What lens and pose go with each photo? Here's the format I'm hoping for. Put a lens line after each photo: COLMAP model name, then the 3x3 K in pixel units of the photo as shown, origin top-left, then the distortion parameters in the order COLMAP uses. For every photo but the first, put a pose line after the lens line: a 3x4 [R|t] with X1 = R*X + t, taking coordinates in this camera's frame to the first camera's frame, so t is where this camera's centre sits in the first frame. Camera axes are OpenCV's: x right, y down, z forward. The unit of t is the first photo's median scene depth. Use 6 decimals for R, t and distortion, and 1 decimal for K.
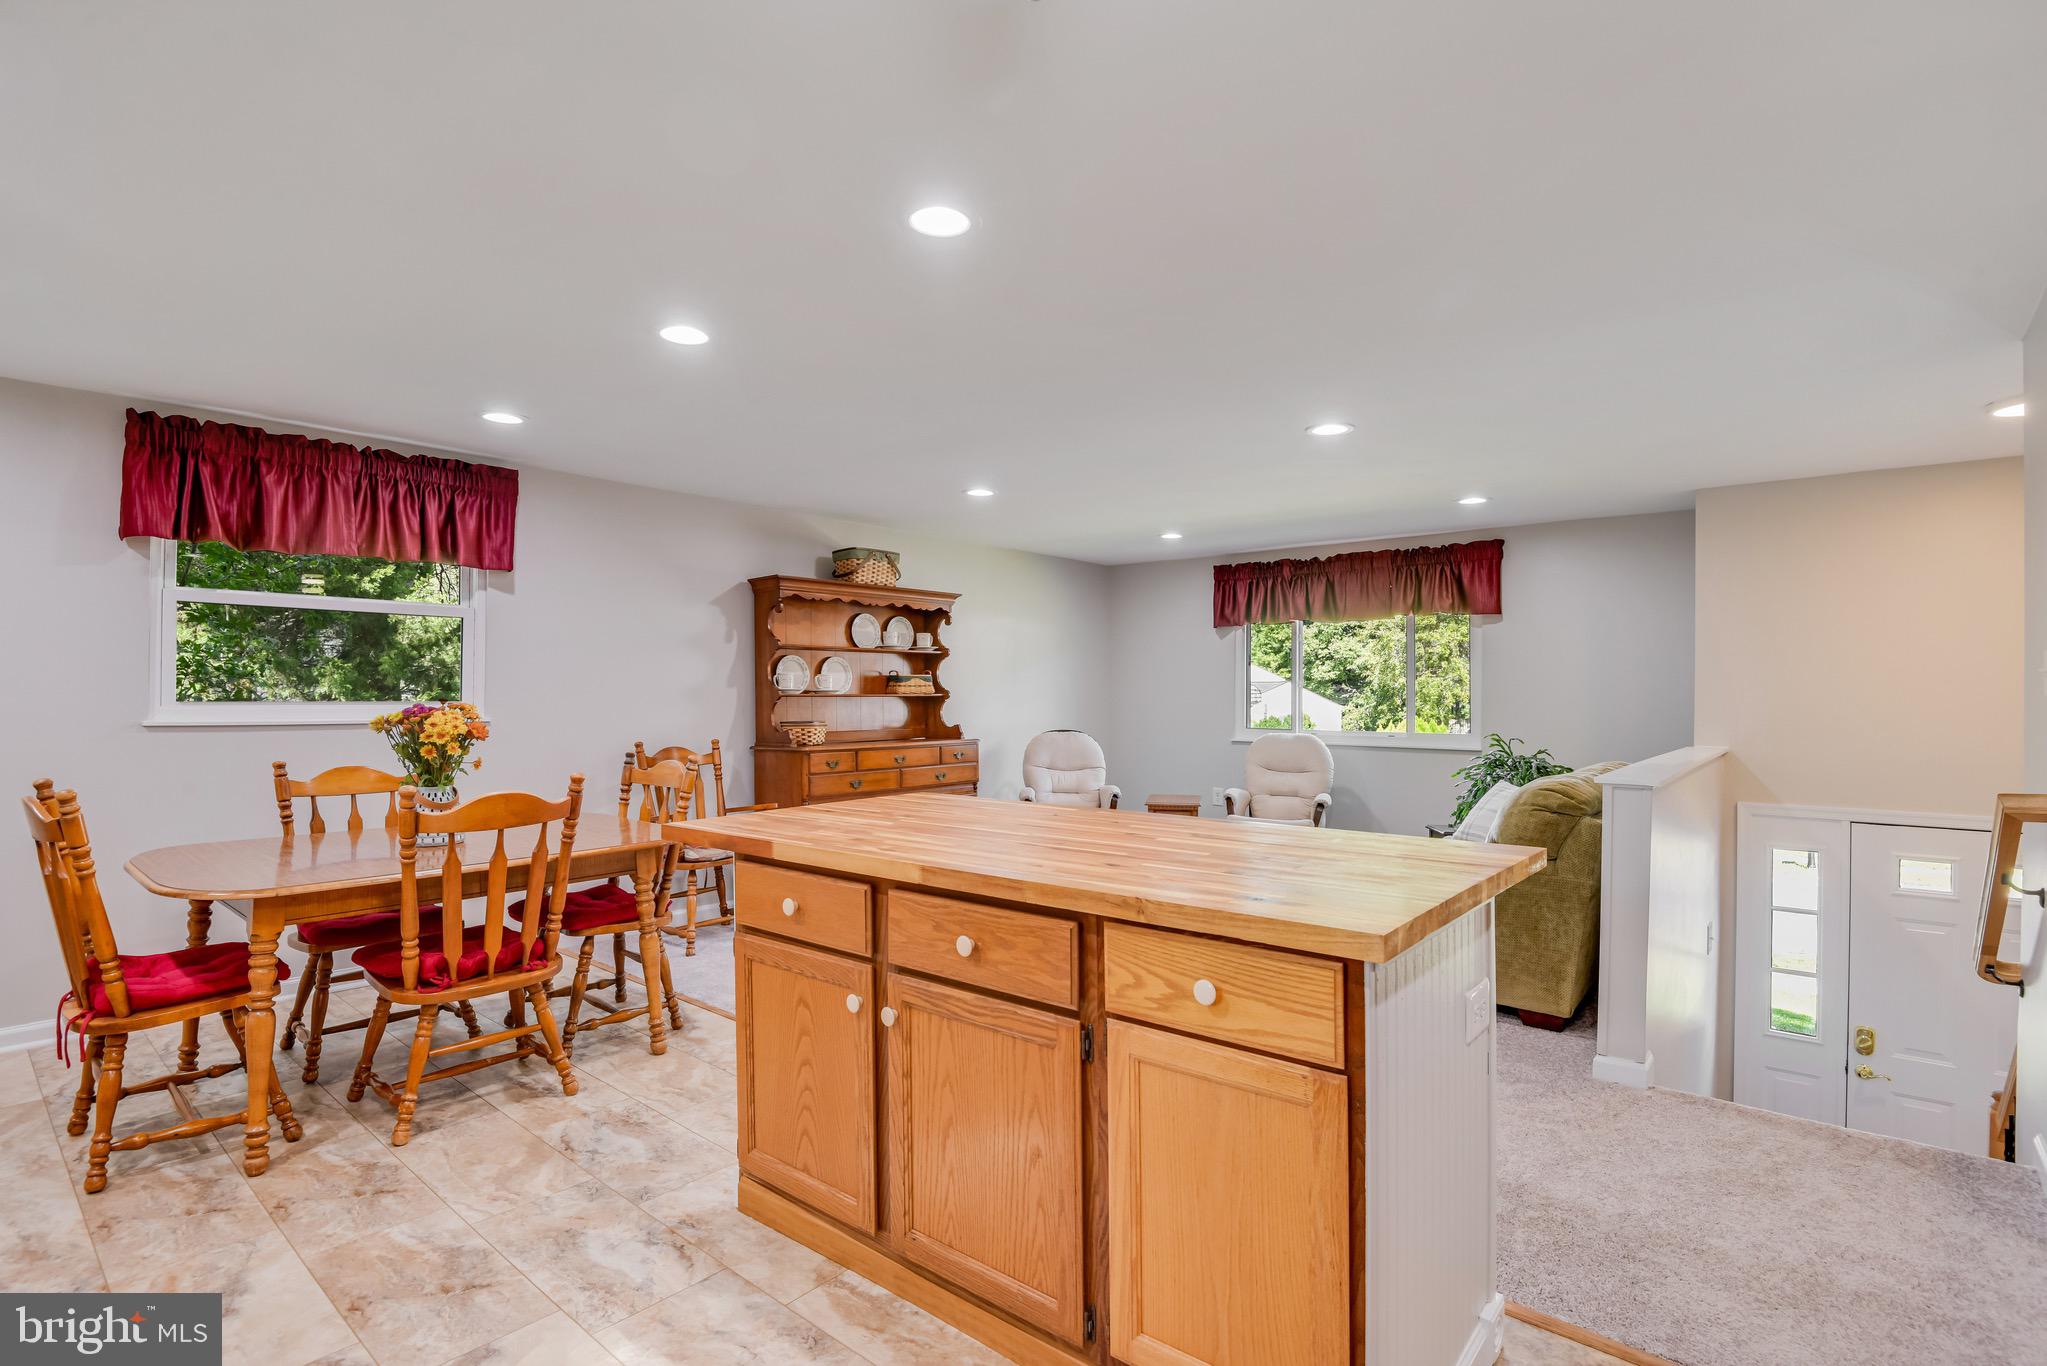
lens RADIAL K [[961.0, 0, 1023.5], [0, 961.0, 683.0], [0, 0, 1]] dist [0.001132, -0.010571]
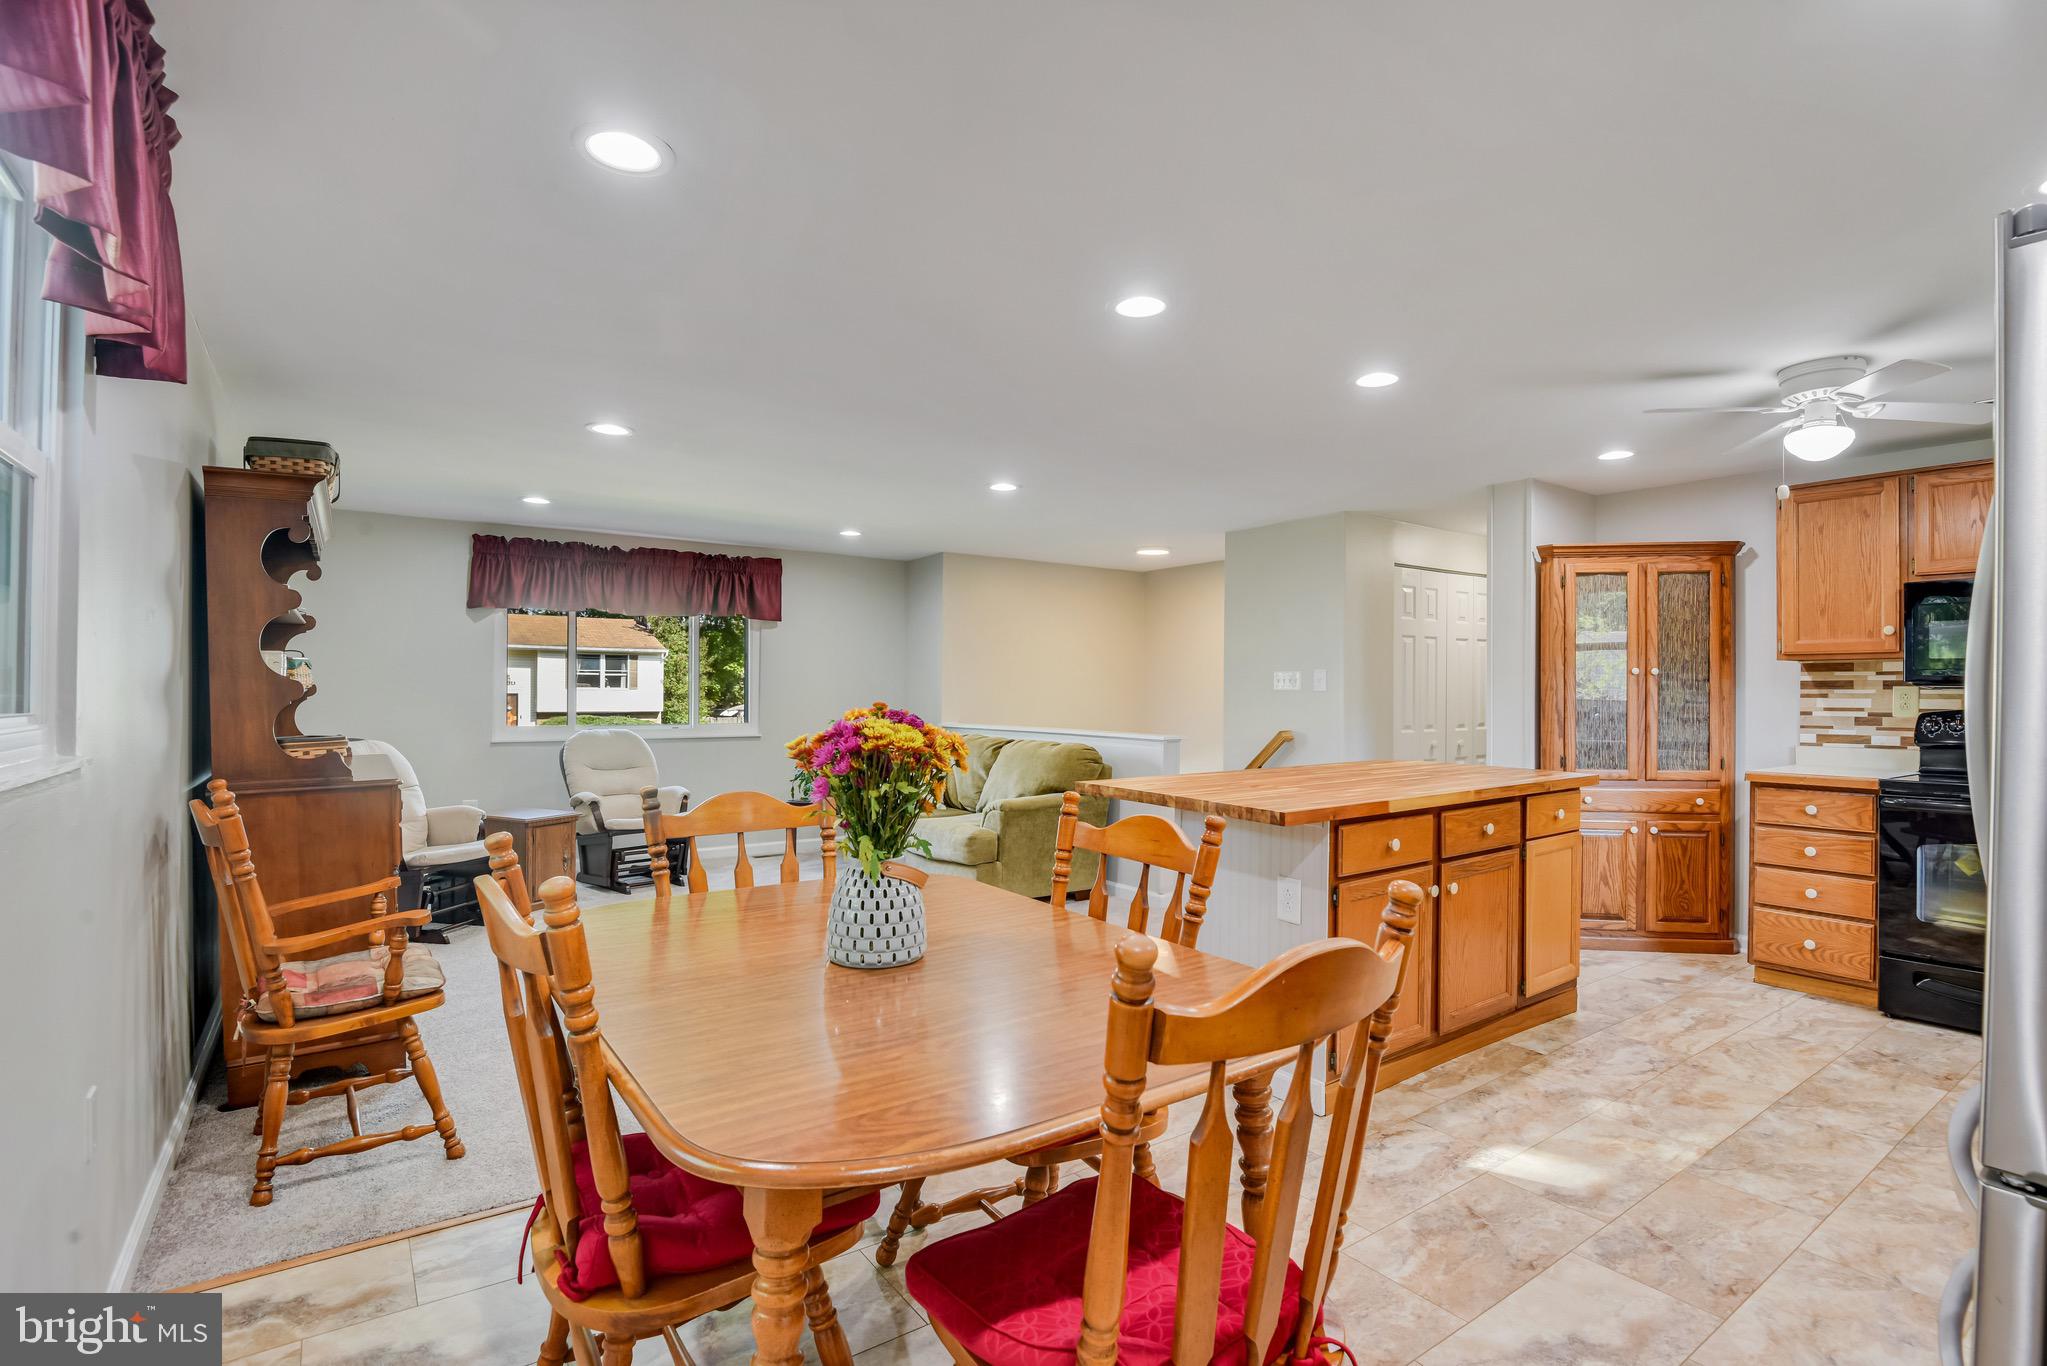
lens RADIAL K [[961.0, 0, 1023.5], [0, 961.0, 683.0], [0, 0, 1]] dist [0.001132, -0.010571]
pose [[0.250873, 0.003505, 0.968014, -1.450375], [-0.012427, 0.999923, -0.000400, 0.005701], [-0.967940, -0.011929, 0.250897, 0.990282]]
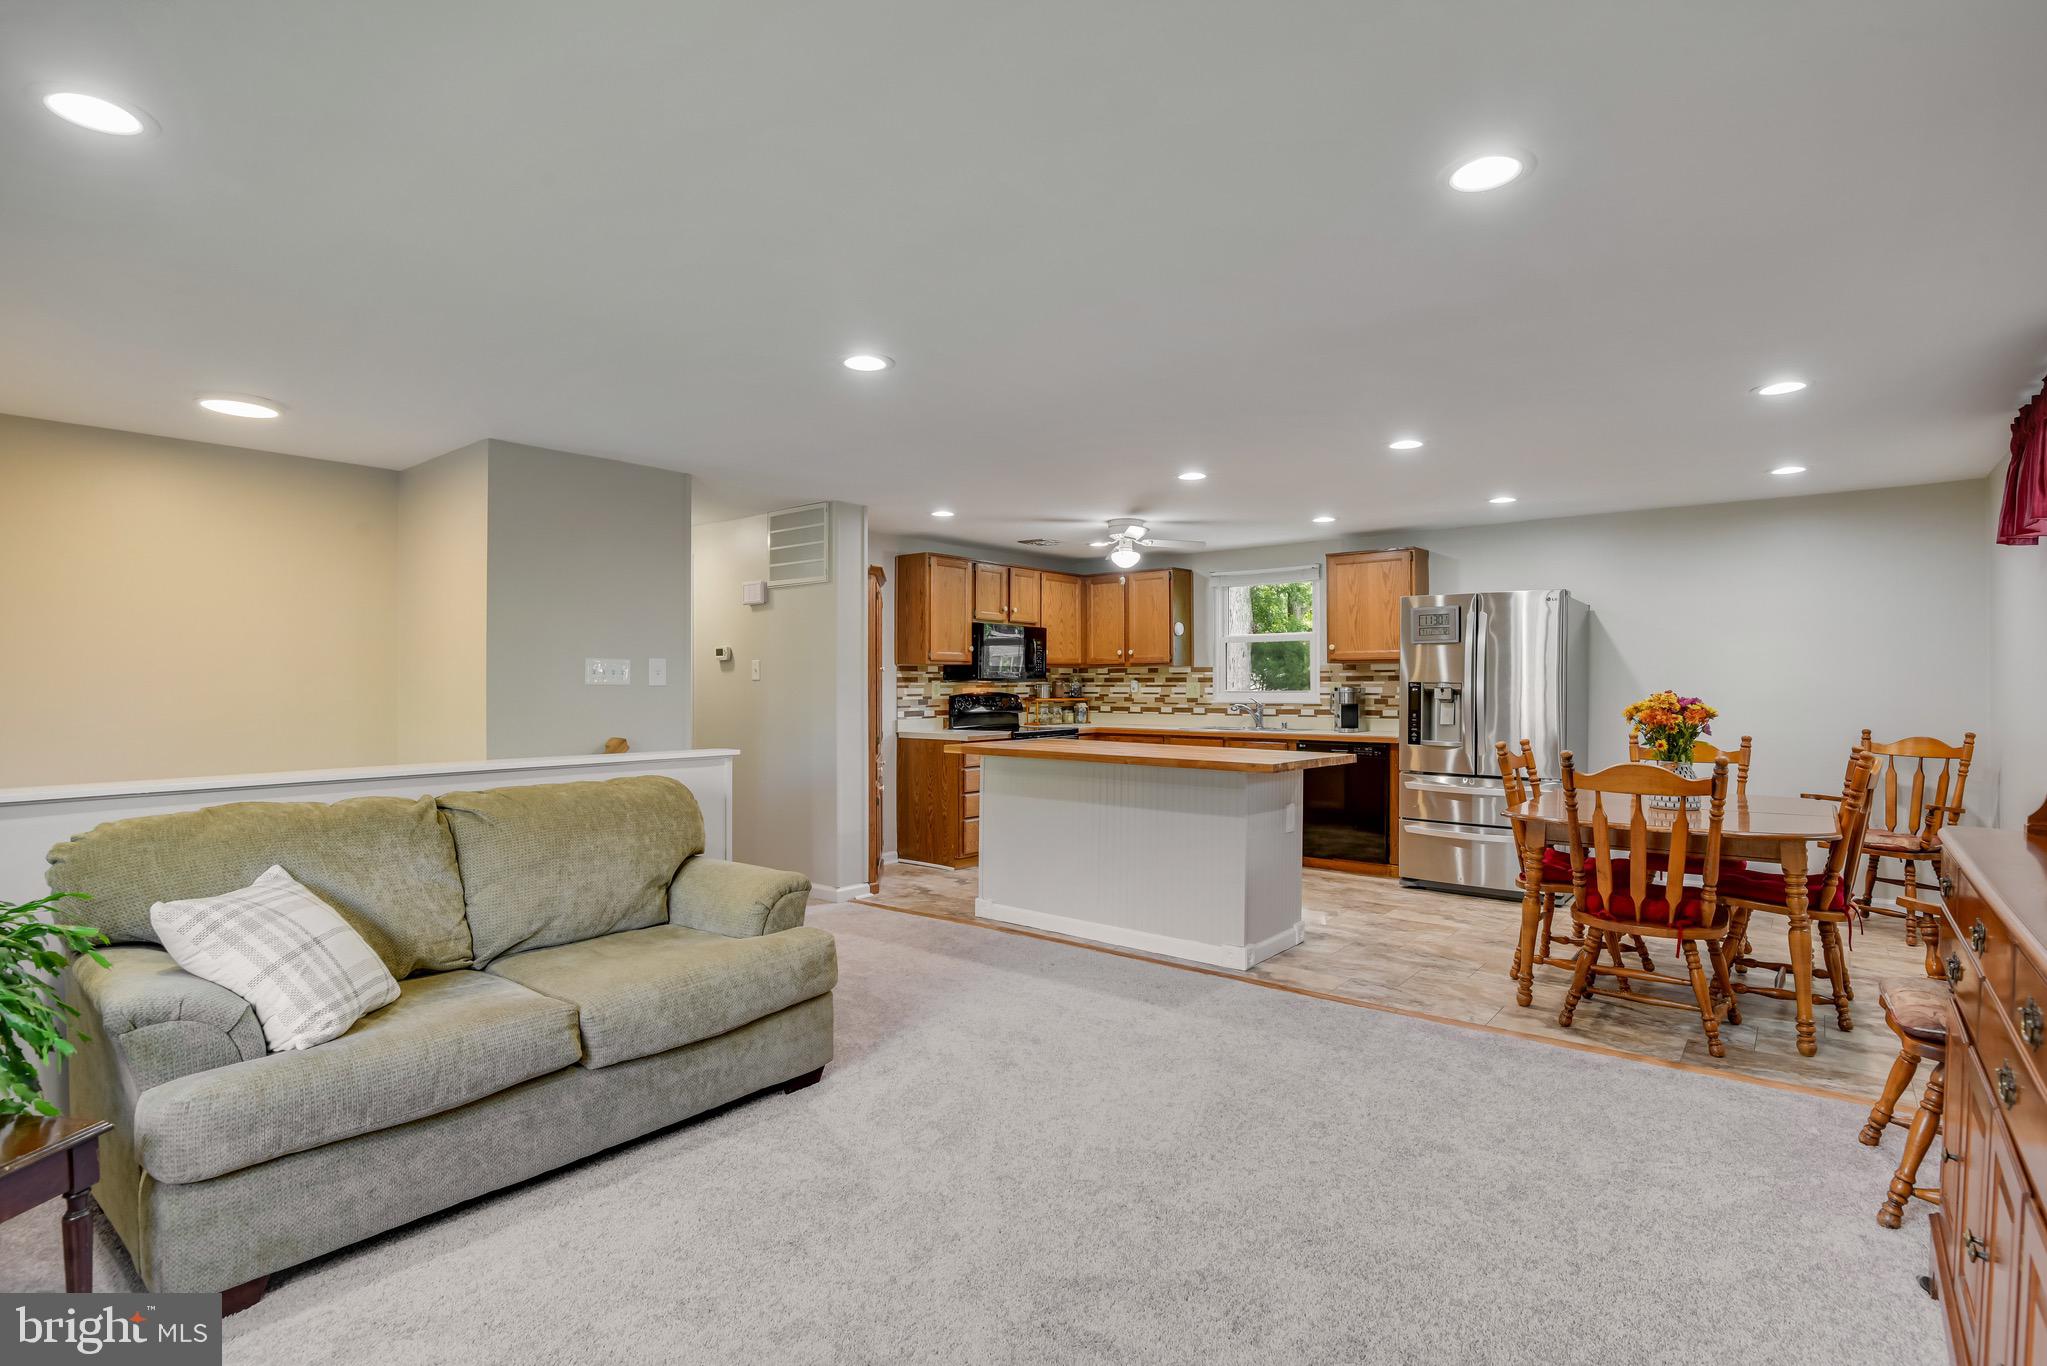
lens RADIAL K [[1022.8, 0, 1023.5], [0, 1022.8, 683.0], [0, 0, 1]] dist [-0.000183, -0.014657]
pose [[-0.999403, -0.004172, -0.034300, 0.334301], [-0.003791, 0.999931, -0.011157, 0.030541], [0.034344, -0.011020, -0.999349, 2.896364]]
